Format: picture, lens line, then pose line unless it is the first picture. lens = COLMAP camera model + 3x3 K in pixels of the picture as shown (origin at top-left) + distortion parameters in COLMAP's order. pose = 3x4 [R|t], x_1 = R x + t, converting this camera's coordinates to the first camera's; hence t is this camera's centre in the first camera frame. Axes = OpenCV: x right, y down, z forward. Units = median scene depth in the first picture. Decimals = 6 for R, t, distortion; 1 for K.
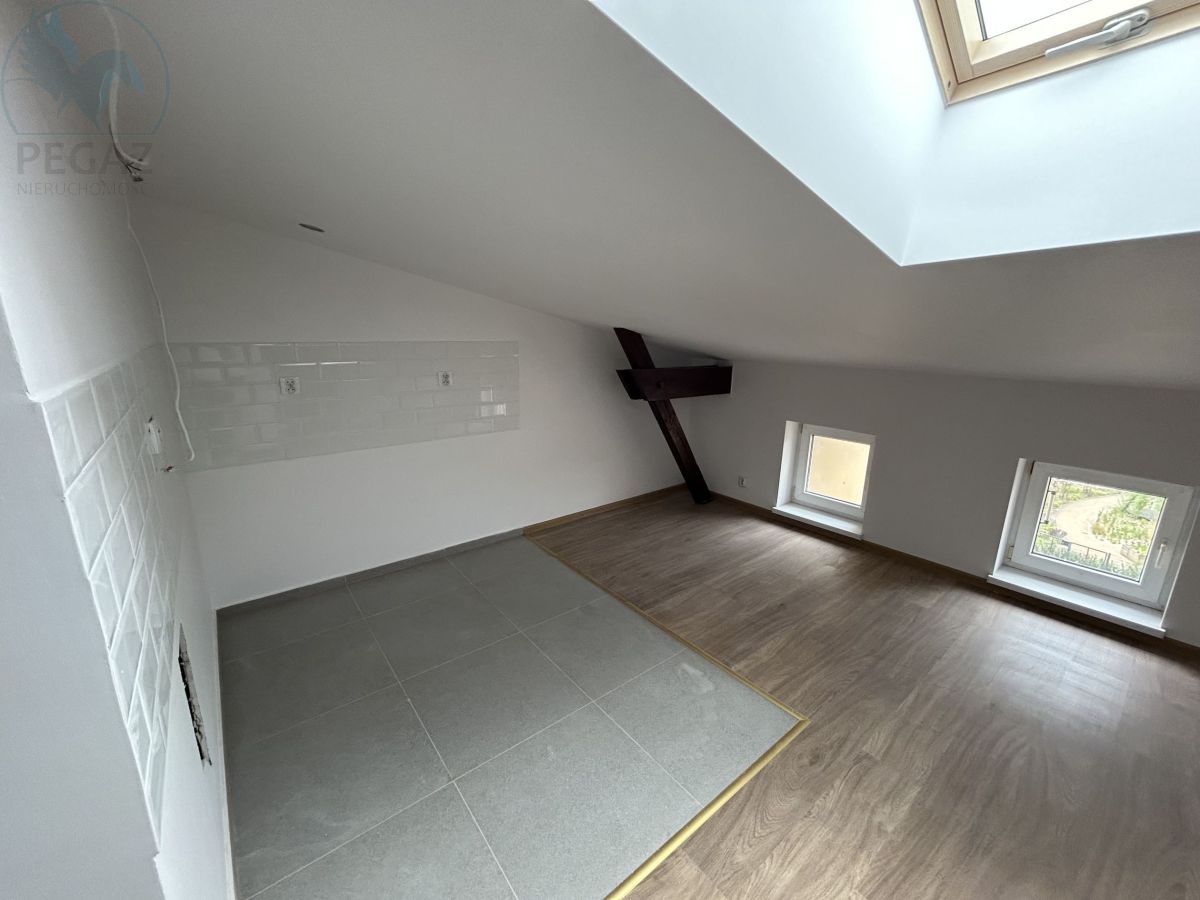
lens RADIAL K [[482.6, 0, 603.3], [0, 482.6, 450.1], [0, 0, 1]] dist [0.006954, -0.000416]
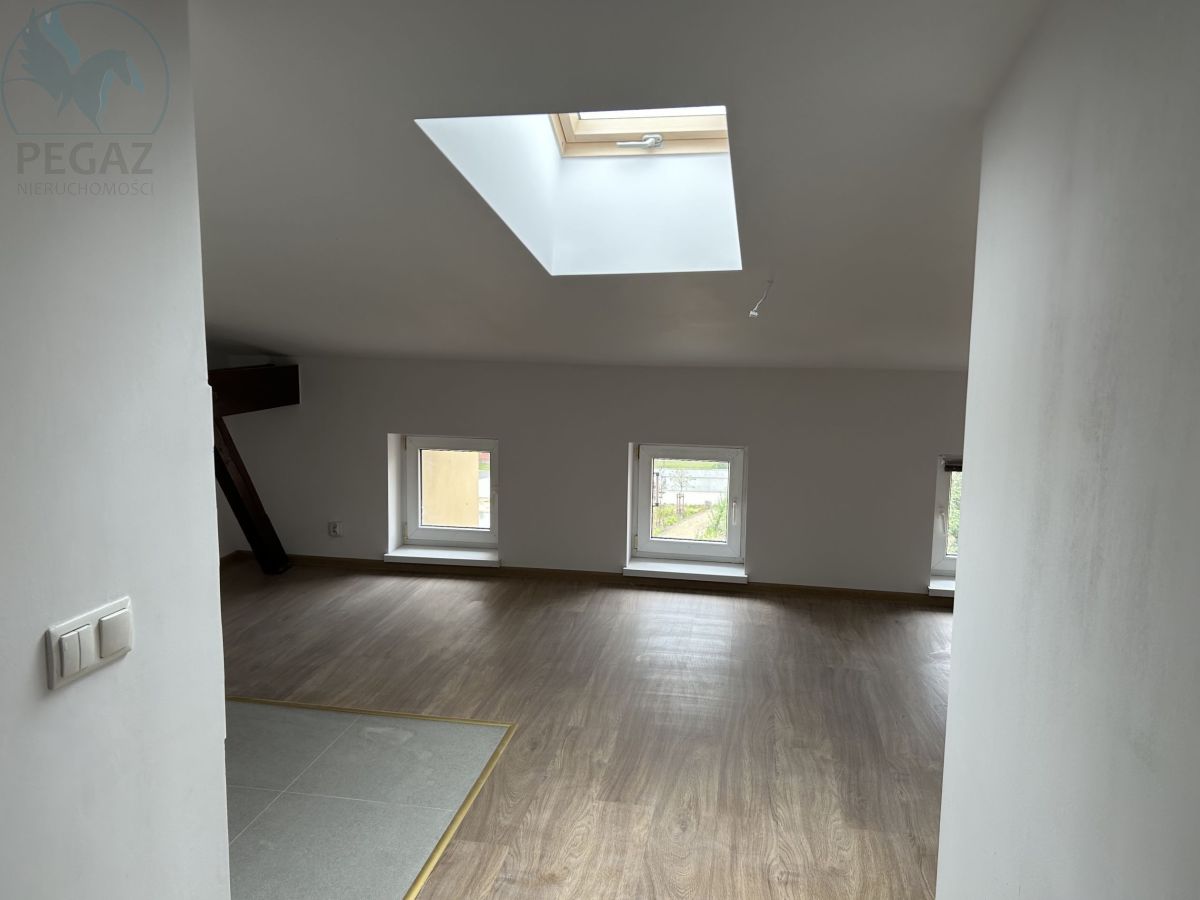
lens RADIAL K [[919.8, 0, 594.9], [0, 919.8, 447.9], [0, 0, 1]] dist [0.098484, -0.003963]
pose [[0.755935, -0.098620, 0.647176, -0.481247], [0.154406, 0.987556, -0.029865, 0.084062], [-0.636177, 0.122504, 0.761756, -0.454021]]
